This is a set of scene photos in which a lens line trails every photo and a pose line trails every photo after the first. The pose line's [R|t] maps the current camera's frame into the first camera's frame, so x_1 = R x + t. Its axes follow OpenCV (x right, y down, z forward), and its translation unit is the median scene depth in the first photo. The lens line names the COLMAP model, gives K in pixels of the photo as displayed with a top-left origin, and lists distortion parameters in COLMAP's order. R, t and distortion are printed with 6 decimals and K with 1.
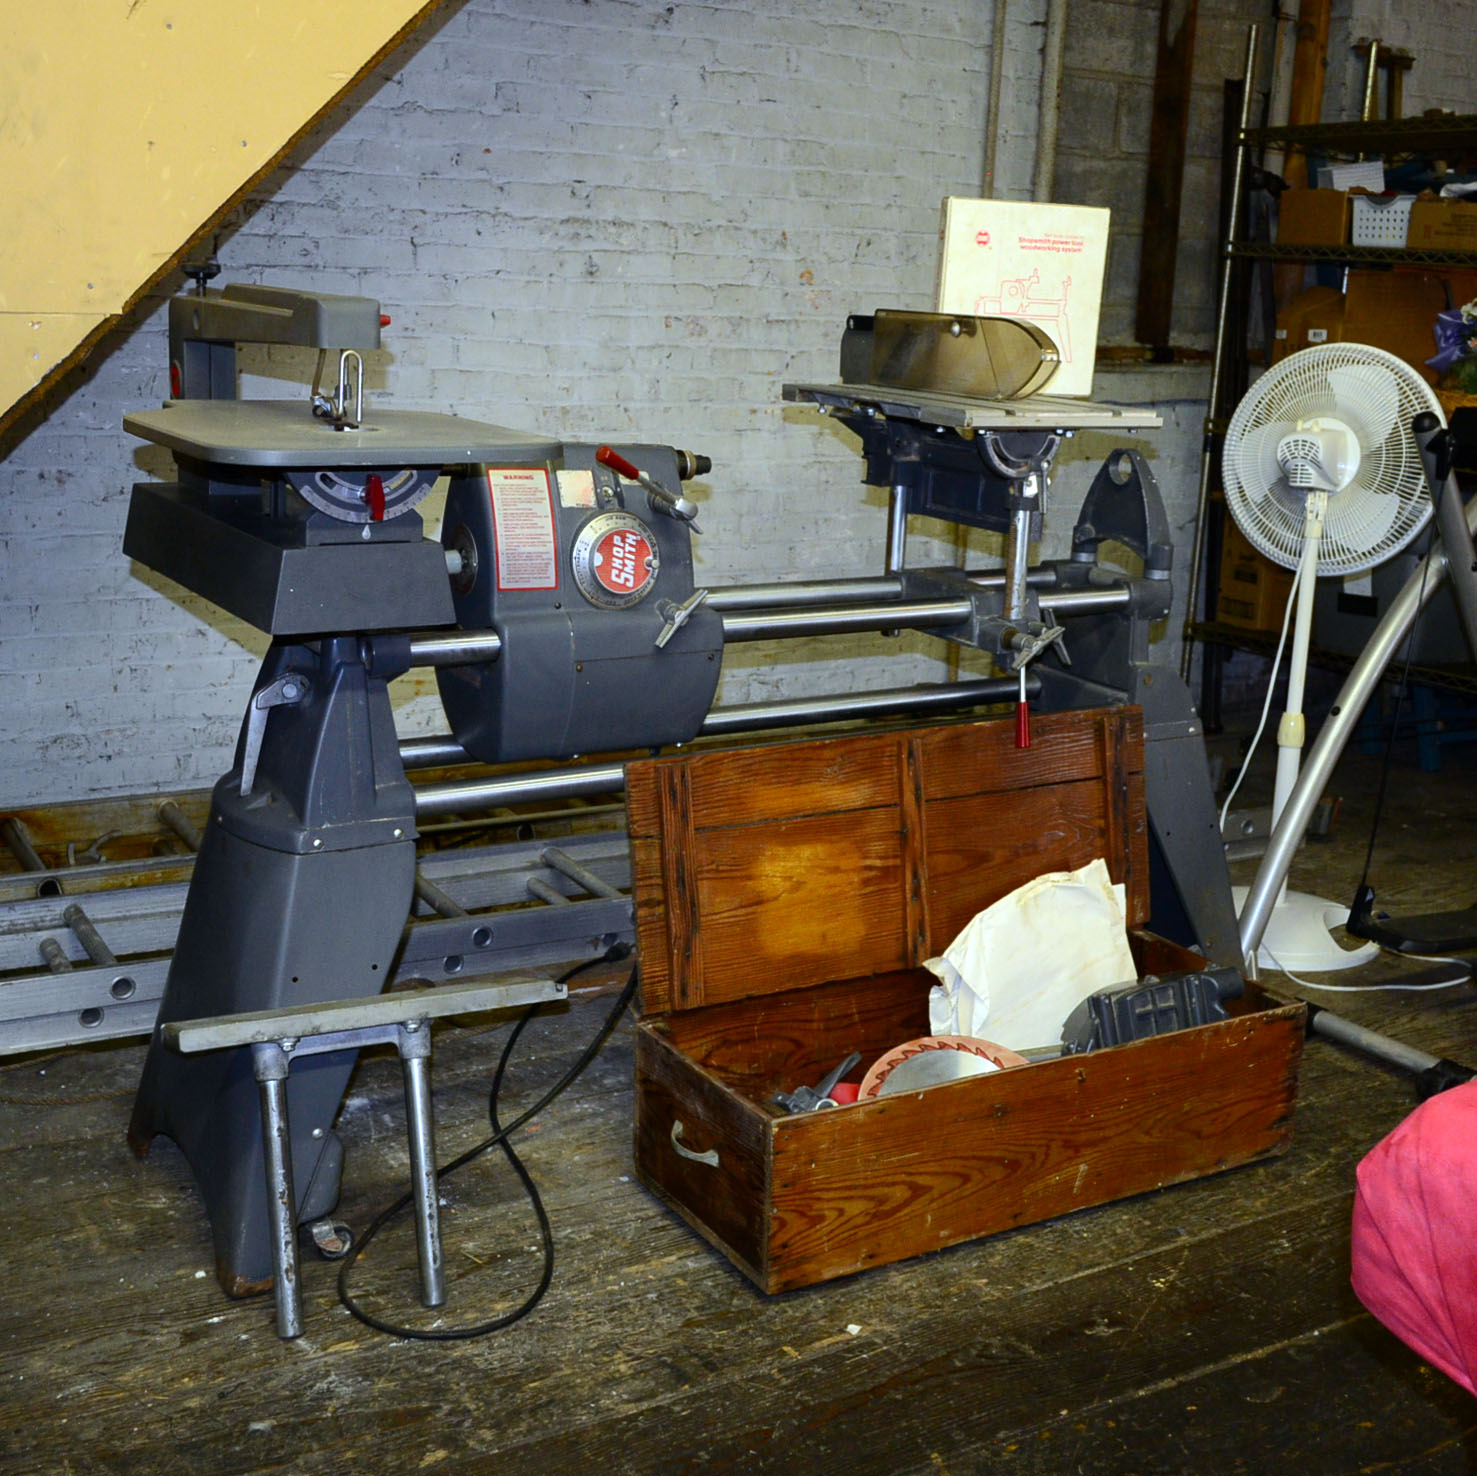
lens RADIAL K [[1884.0, 0, 741.2], [0, 1884.0, 731.8], [0, 0, 1]] dist [-0.023173, 0.000000]
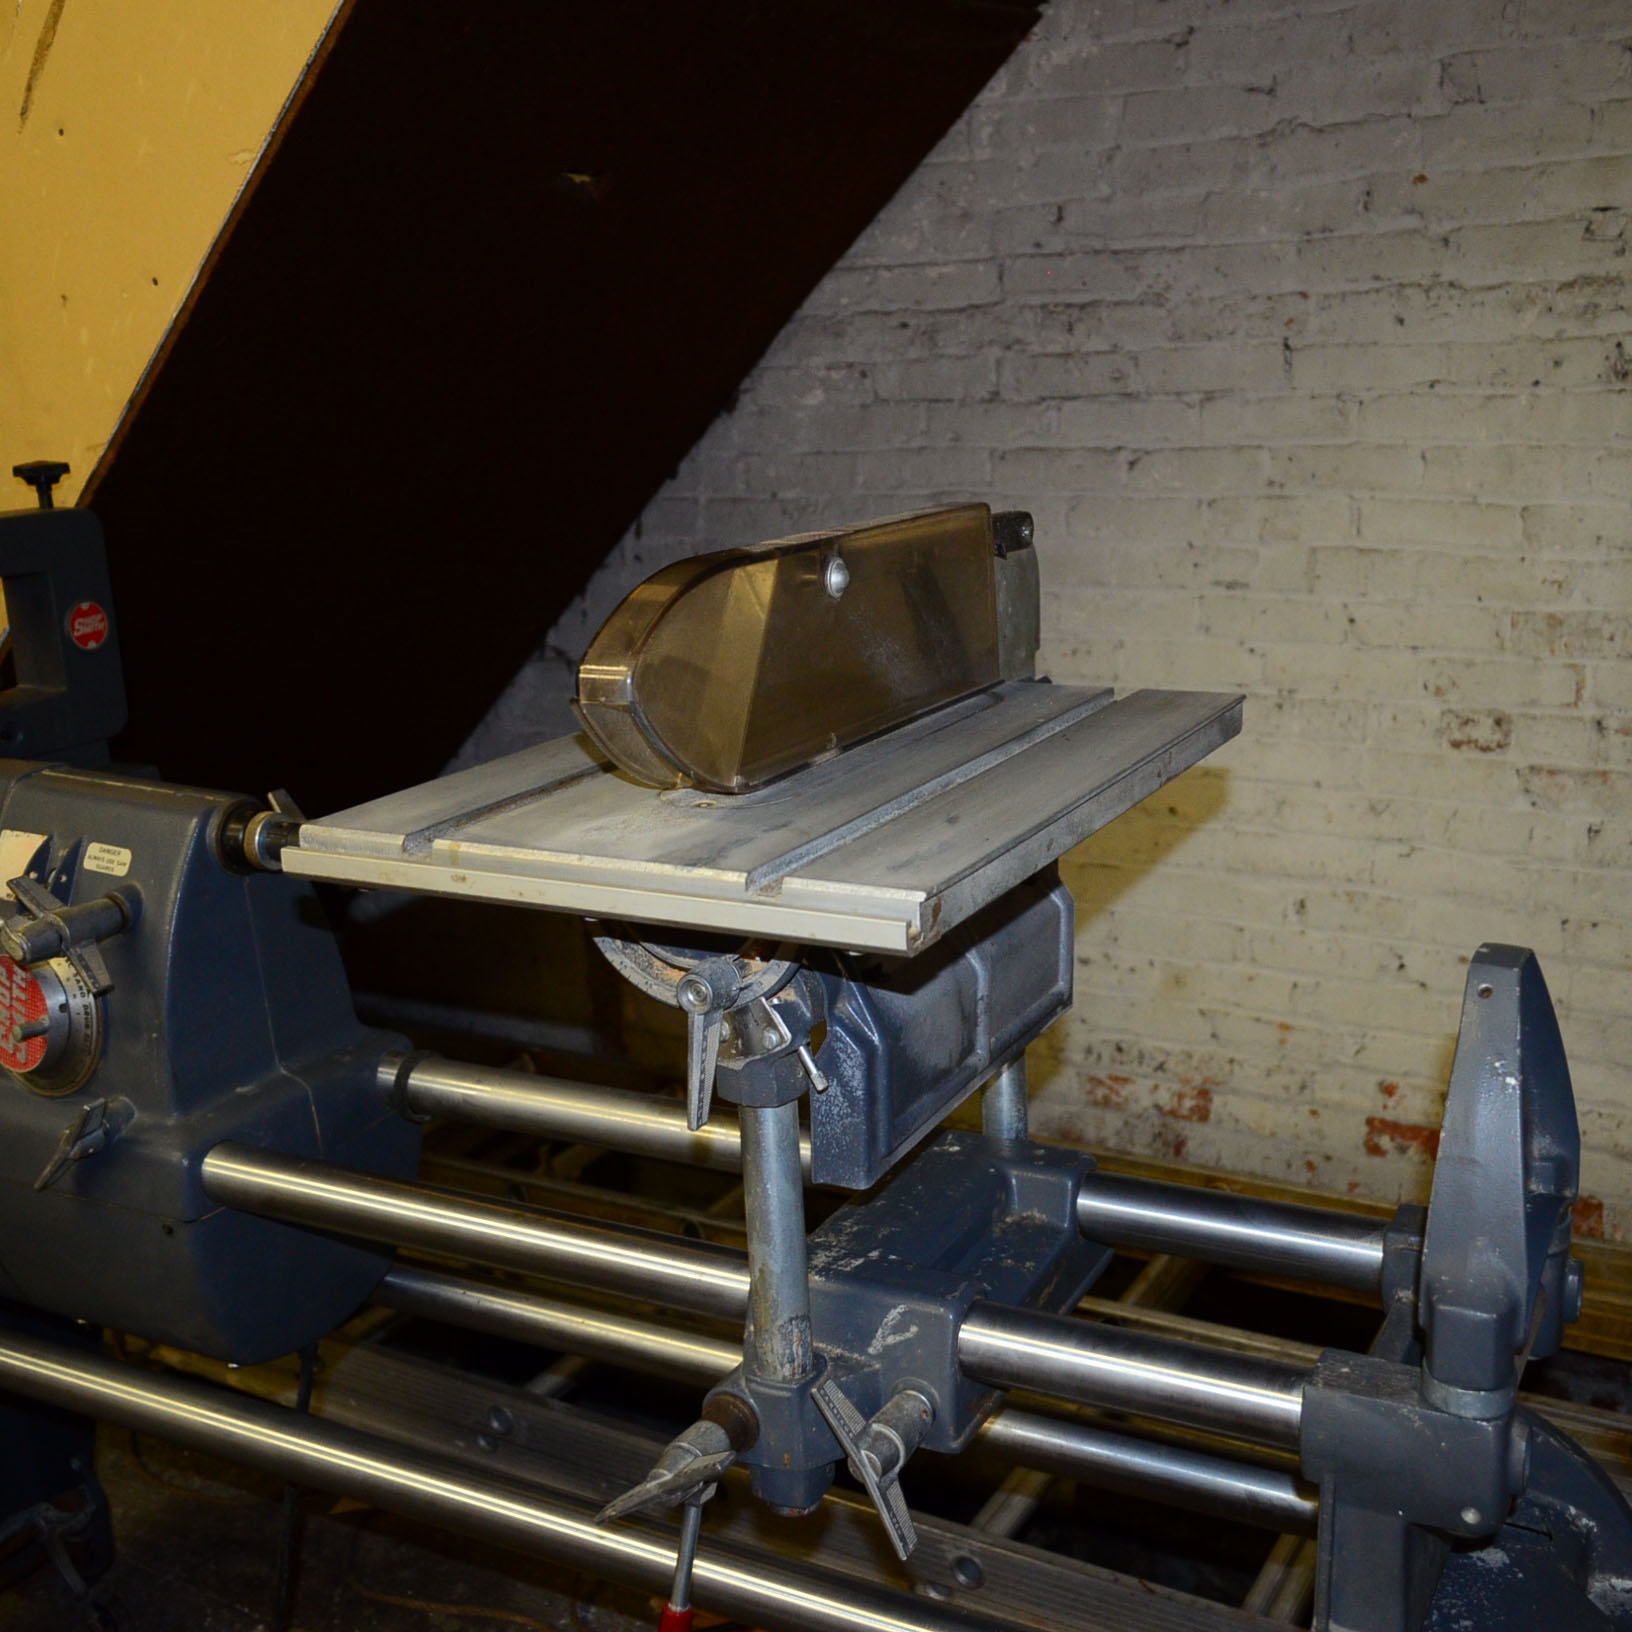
lens RADIAL K [[1880.0, 0, 821.0], [0, 1880.0, 827.3], [0, 0, 1]] dist [-0.010596, 0.000000]
pose [[0.495909, 0.152390, -0.854899, 0.314199], [-0.144007, 0.985282, 0.092096, -0.140938], [0.856351, 0.077440, 0.510555, 0.573459]]
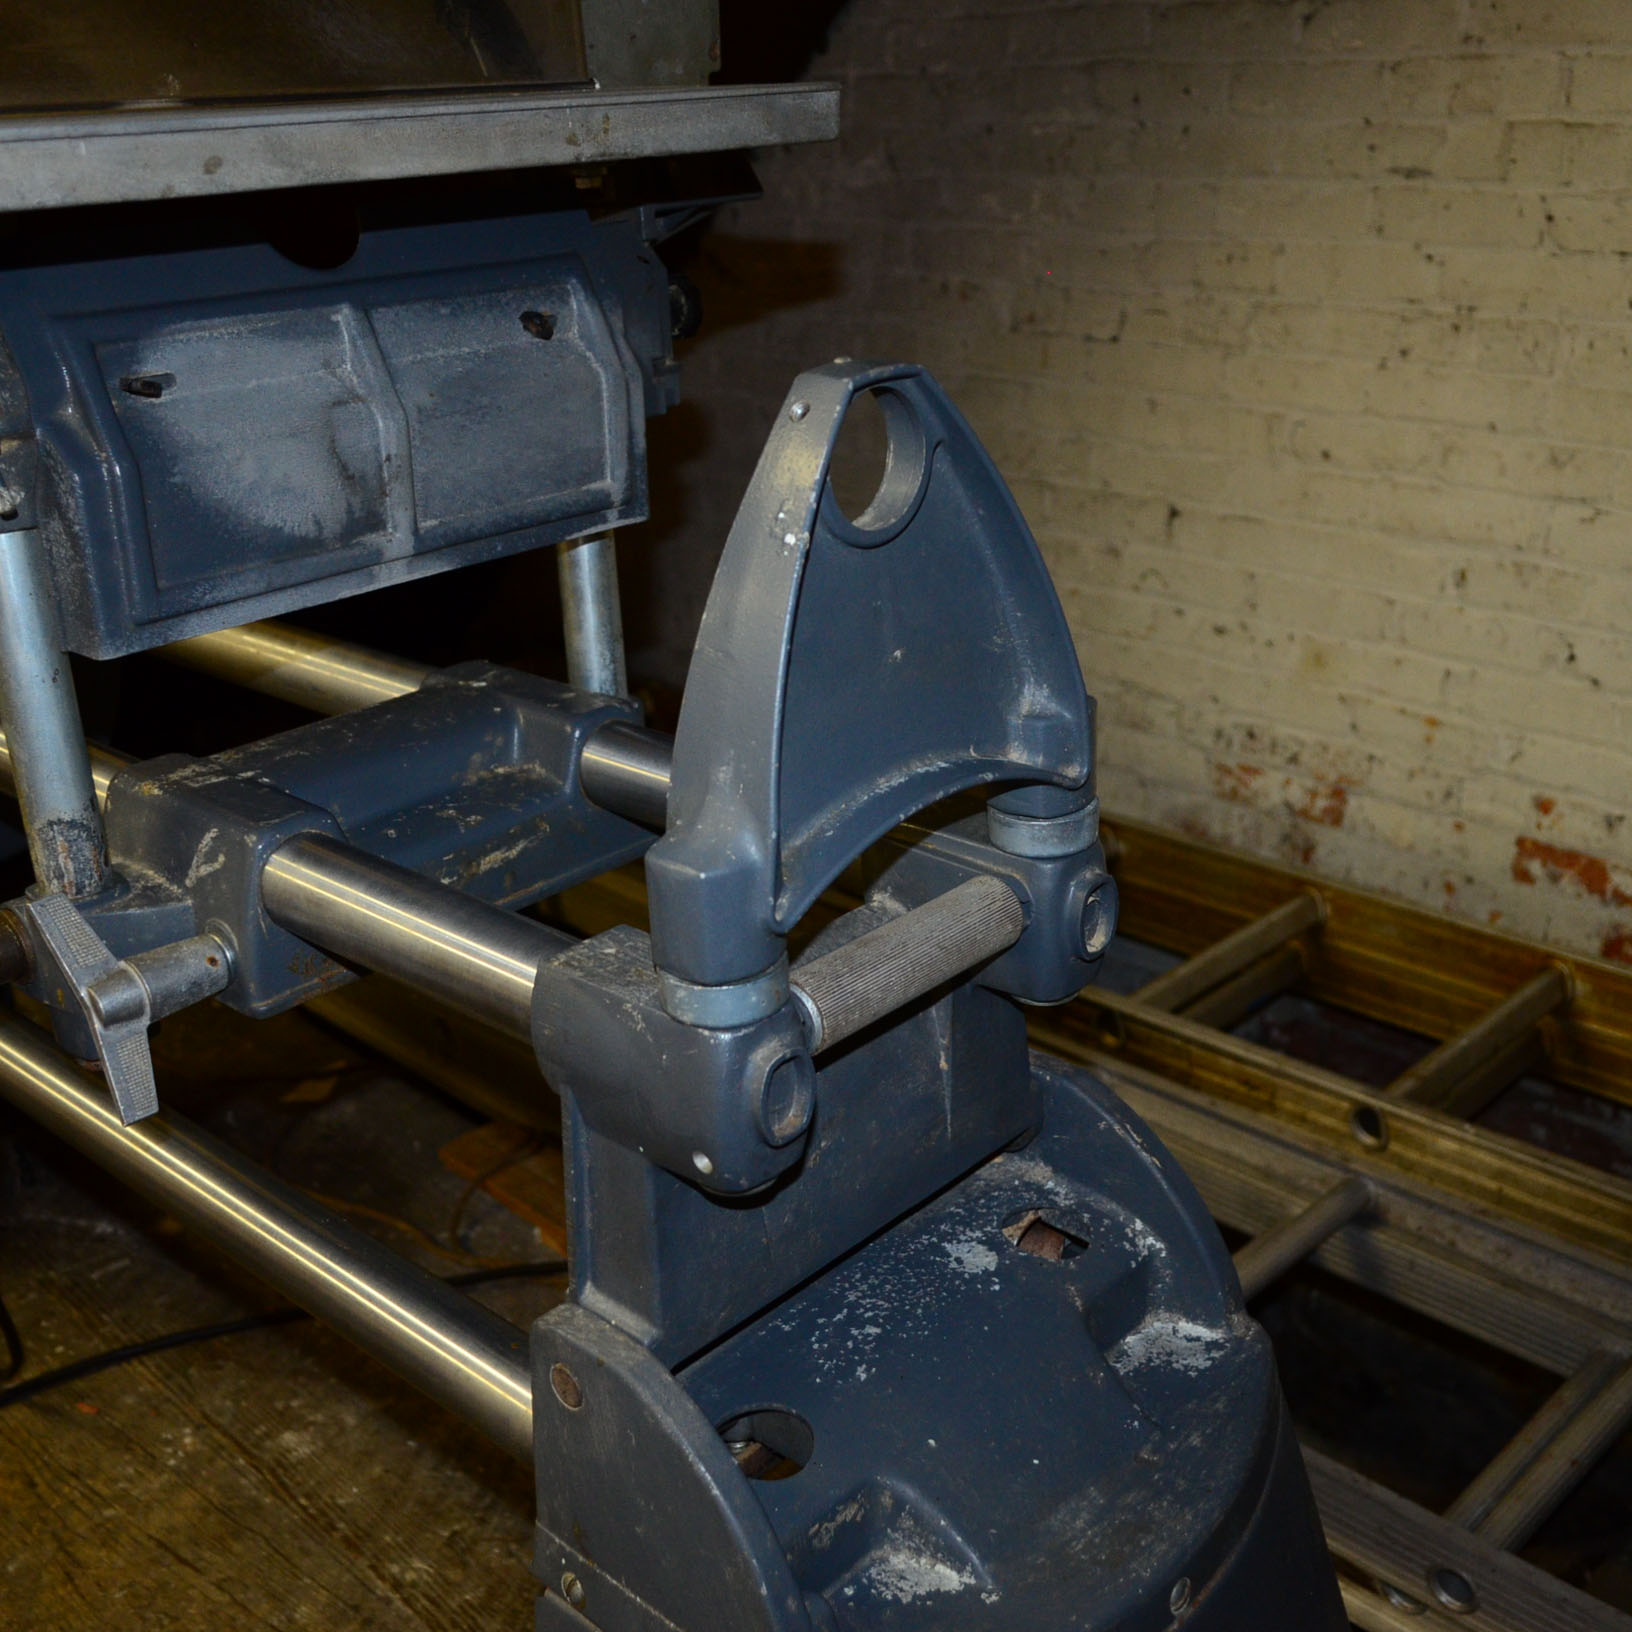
lens RADIAL K [[1880.0, 0, 821.8], [0, 1880.0, 818.2], [0, 0, 1]] dist [-0.010596, 0.000000]
pose [[0.267511, 0.311712, -0.911742, 0.311454], [-0.189010, 0.944820, 0.267564, -0.121626], [0.944835, 0.100752, 0.311666, 0.720302]]
